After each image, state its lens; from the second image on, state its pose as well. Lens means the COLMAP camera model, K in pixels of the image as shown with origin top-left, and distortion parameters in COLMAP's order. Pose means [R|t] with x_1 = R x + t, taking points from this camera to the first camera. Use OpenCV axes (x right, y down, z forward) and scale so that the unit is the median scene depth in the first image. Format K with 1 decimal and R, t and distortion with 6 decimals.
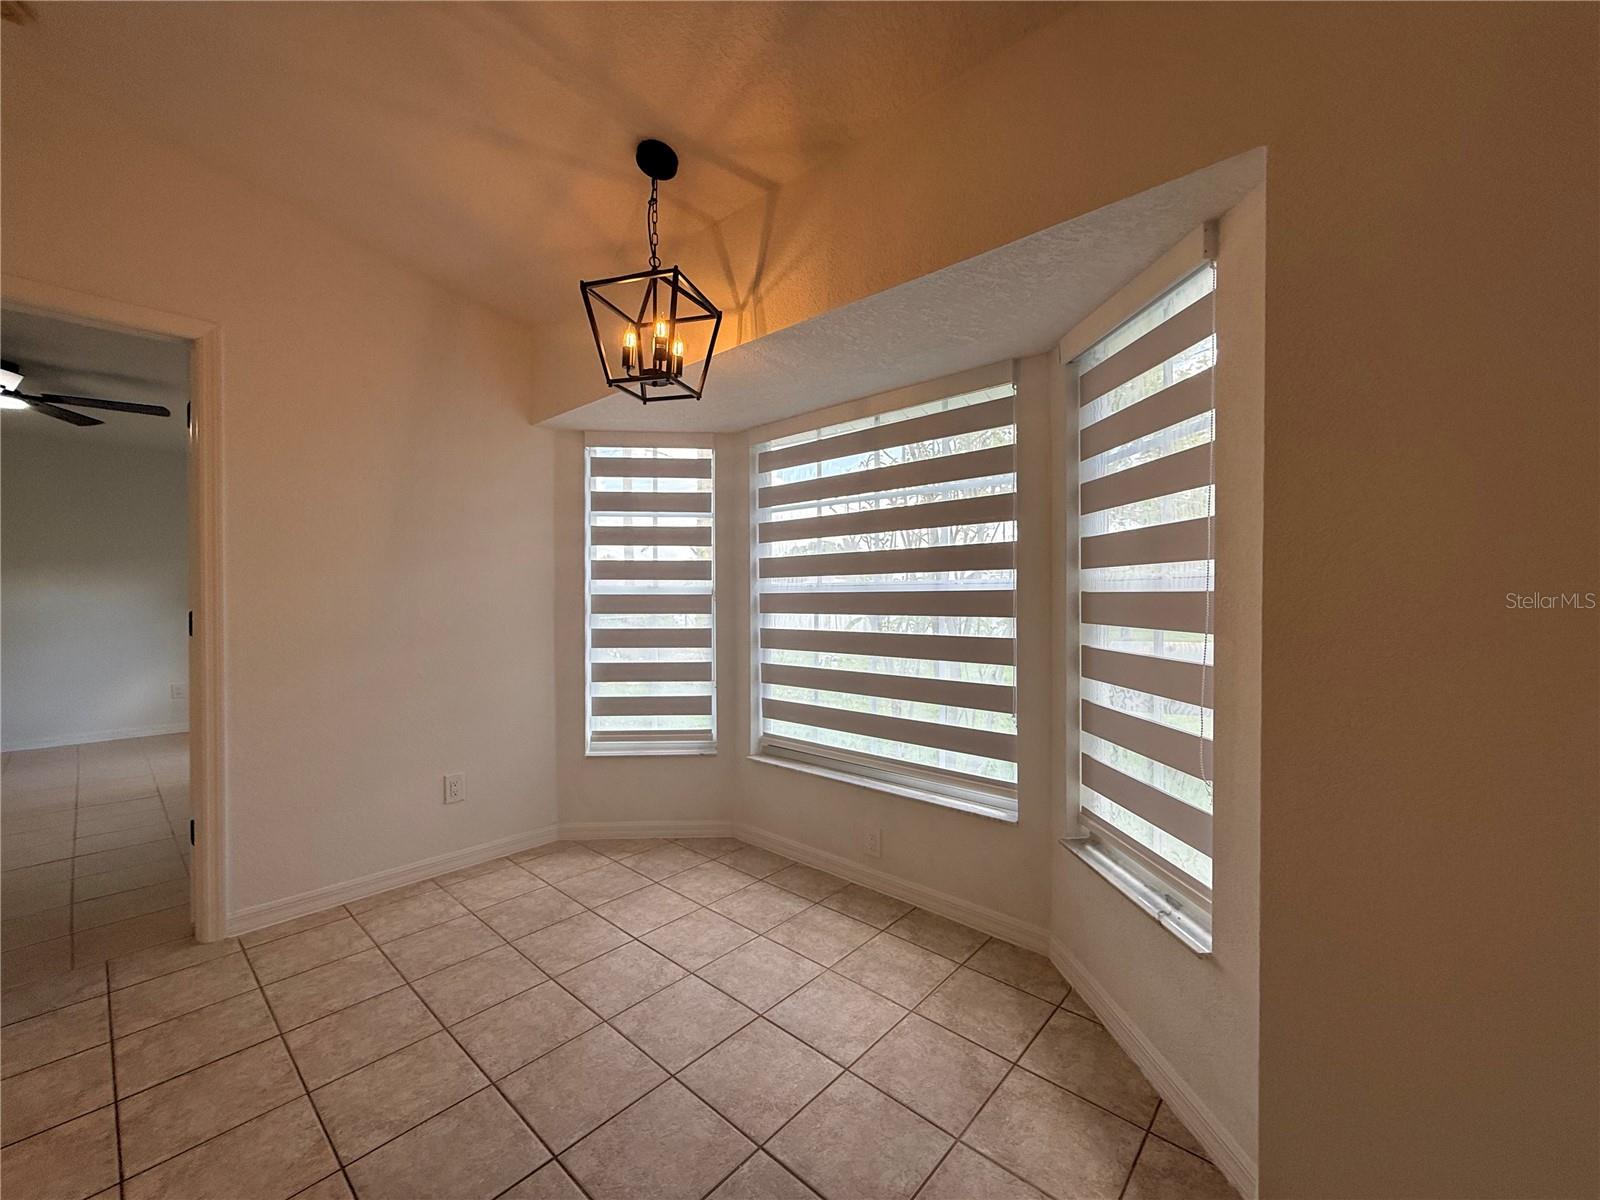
lens RADIAL K [[639.2, 0, 799.2], [0, 639.2, 600.6], [0, 0, 1]] dist [0.001020, 0.000286]
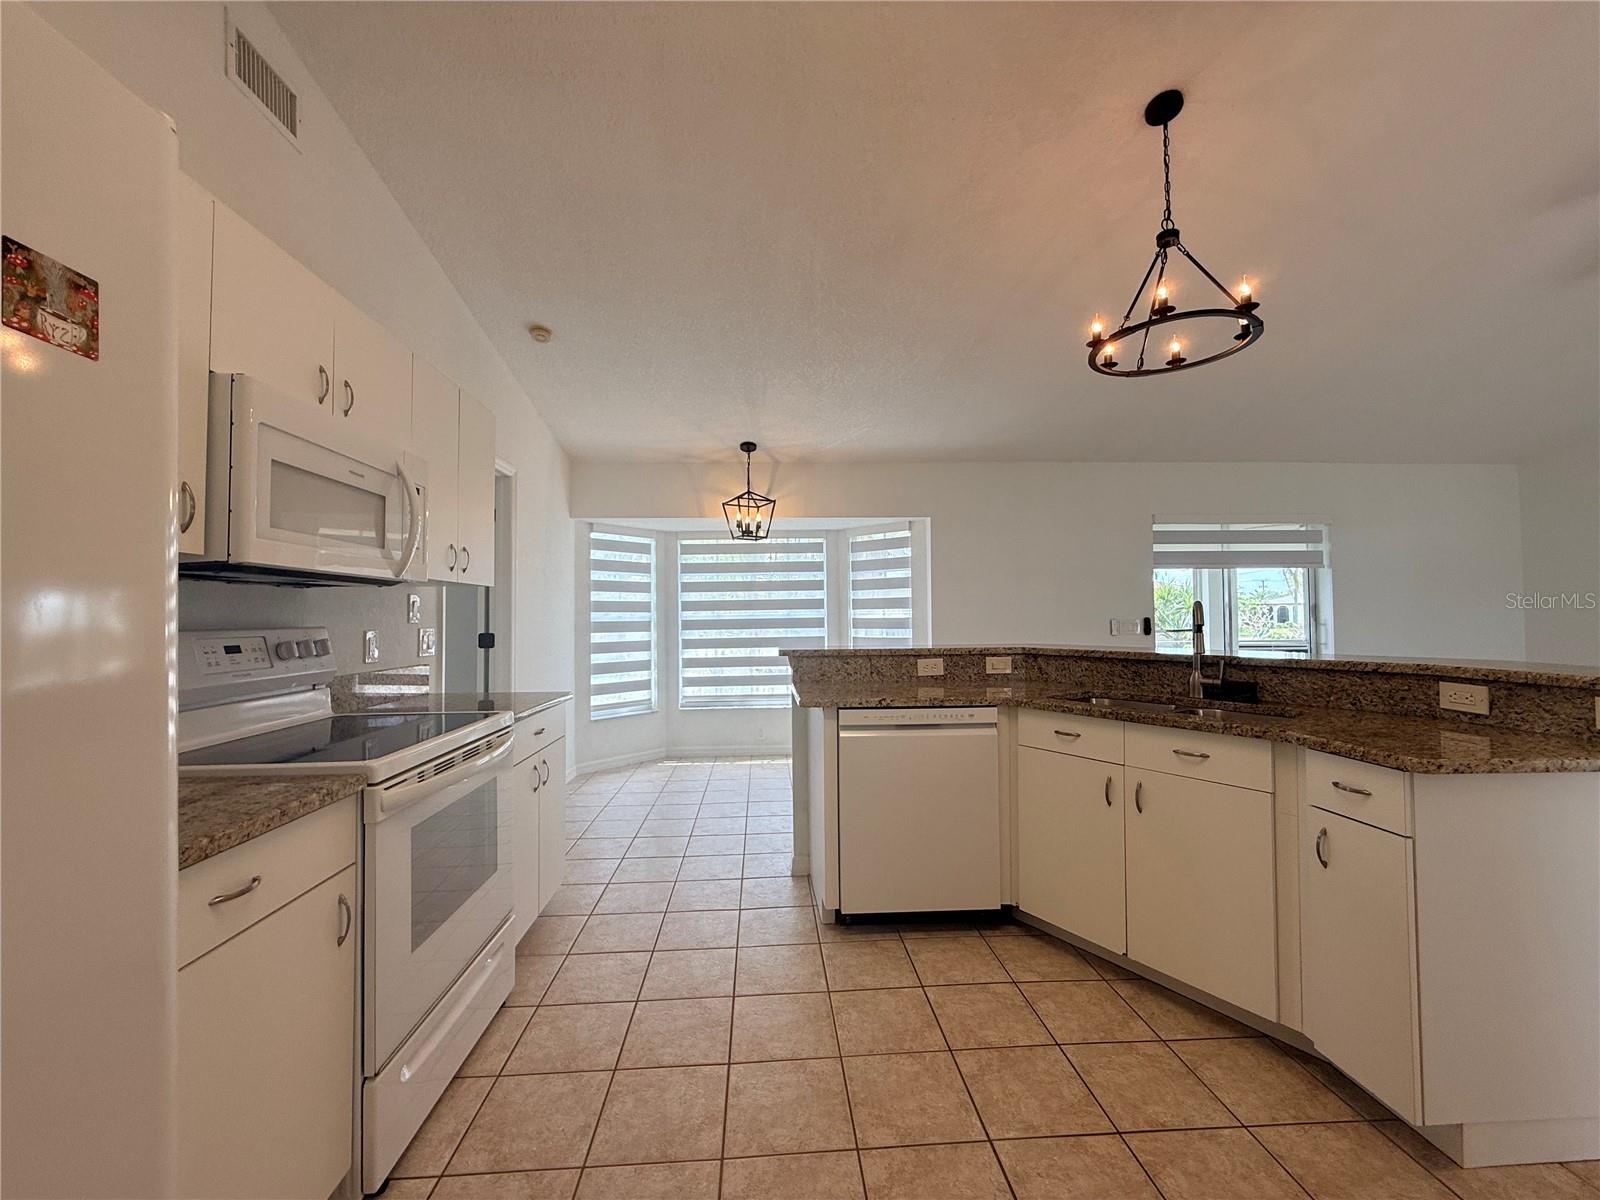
lens RADIAL K [[636.6, 0, 794.8], [0, 636.6, 601.7], [0, 0, 1]] dist [-0.000066, 0.000008]
pose [[0.711336, 0.010620, 0.702772, -1.353787], [0.017323, 0.999317, -0.032635, 0.002239], [-0.702639, 0.035389, 0.710666, -0.650919]]
